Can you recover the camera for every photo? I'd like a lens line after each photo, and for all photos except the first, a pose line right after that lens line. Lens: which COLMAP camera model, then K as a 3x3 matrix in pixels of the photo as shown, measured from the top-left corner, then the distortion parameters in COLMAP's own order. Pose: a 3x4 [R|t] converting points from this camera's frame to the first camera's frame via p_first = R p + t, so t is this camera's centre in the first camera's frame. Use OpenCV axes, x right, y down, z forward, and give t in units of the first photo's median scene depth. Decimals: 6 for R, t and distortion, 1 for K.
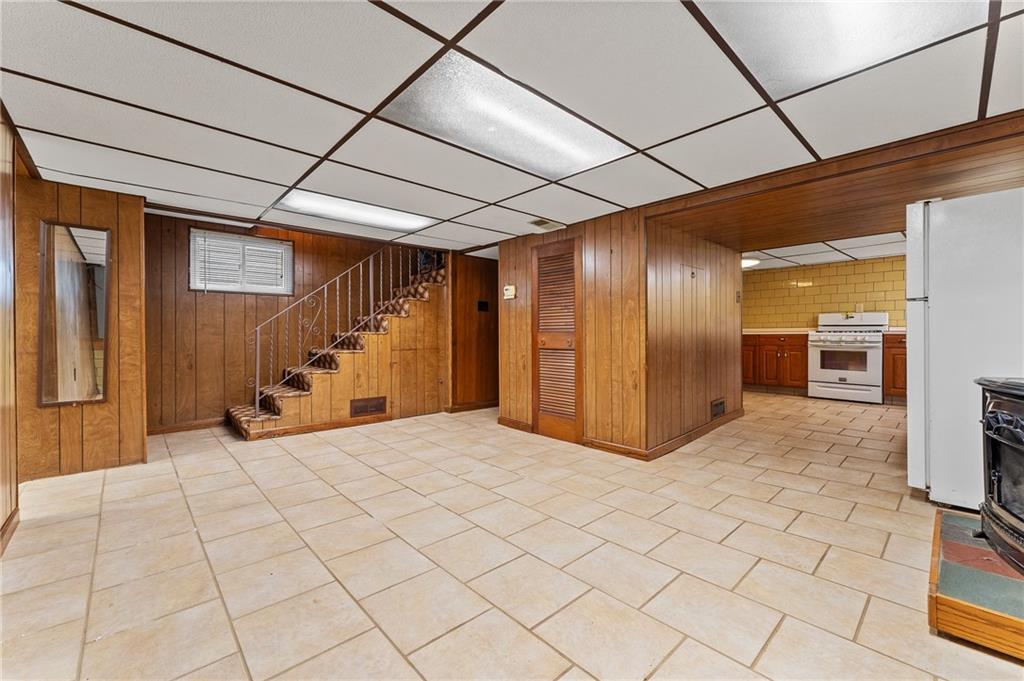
lens RADIAL K [[412.1, 0, 505.2], [0, 412.1, 334.7], [0, 0, 1]] dist [0.000770, 0.000640]
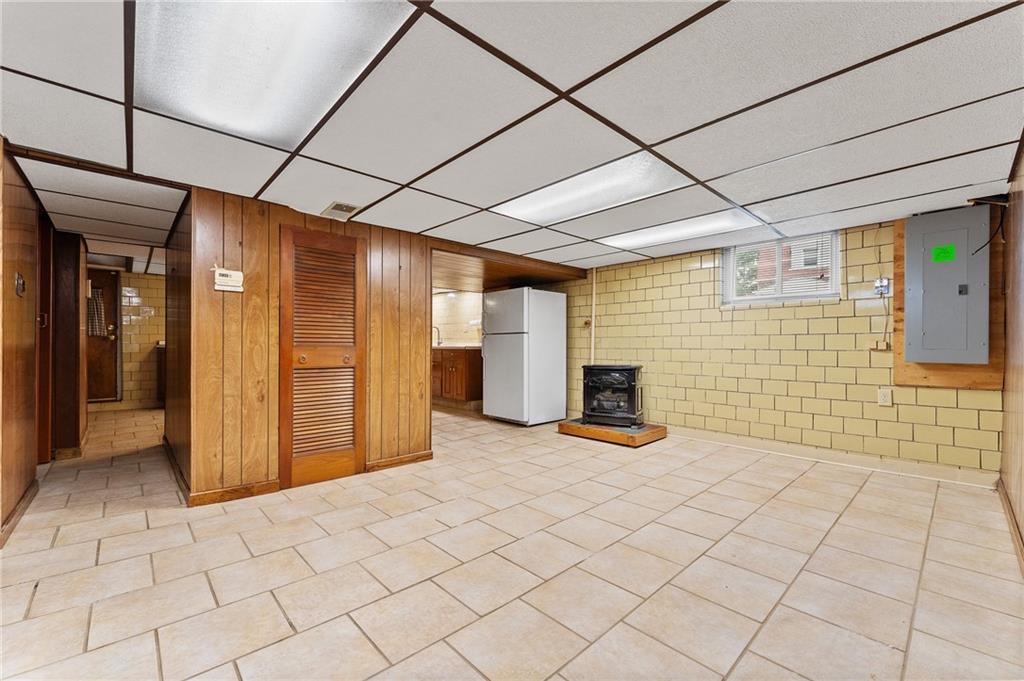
lens RADIAL K [[412.1, 0, 506.3], [0, 412.1, 346.8], [0, 0, 1]] dist [0.000770, 0.000640]
pose [[0.004005, 0.002352, 0.999989, -0.779473], [-0.002598, 0.999994, -0.002342, -0.005323], [-0.999989, -0.002589, 0.004012, 0.756108]]
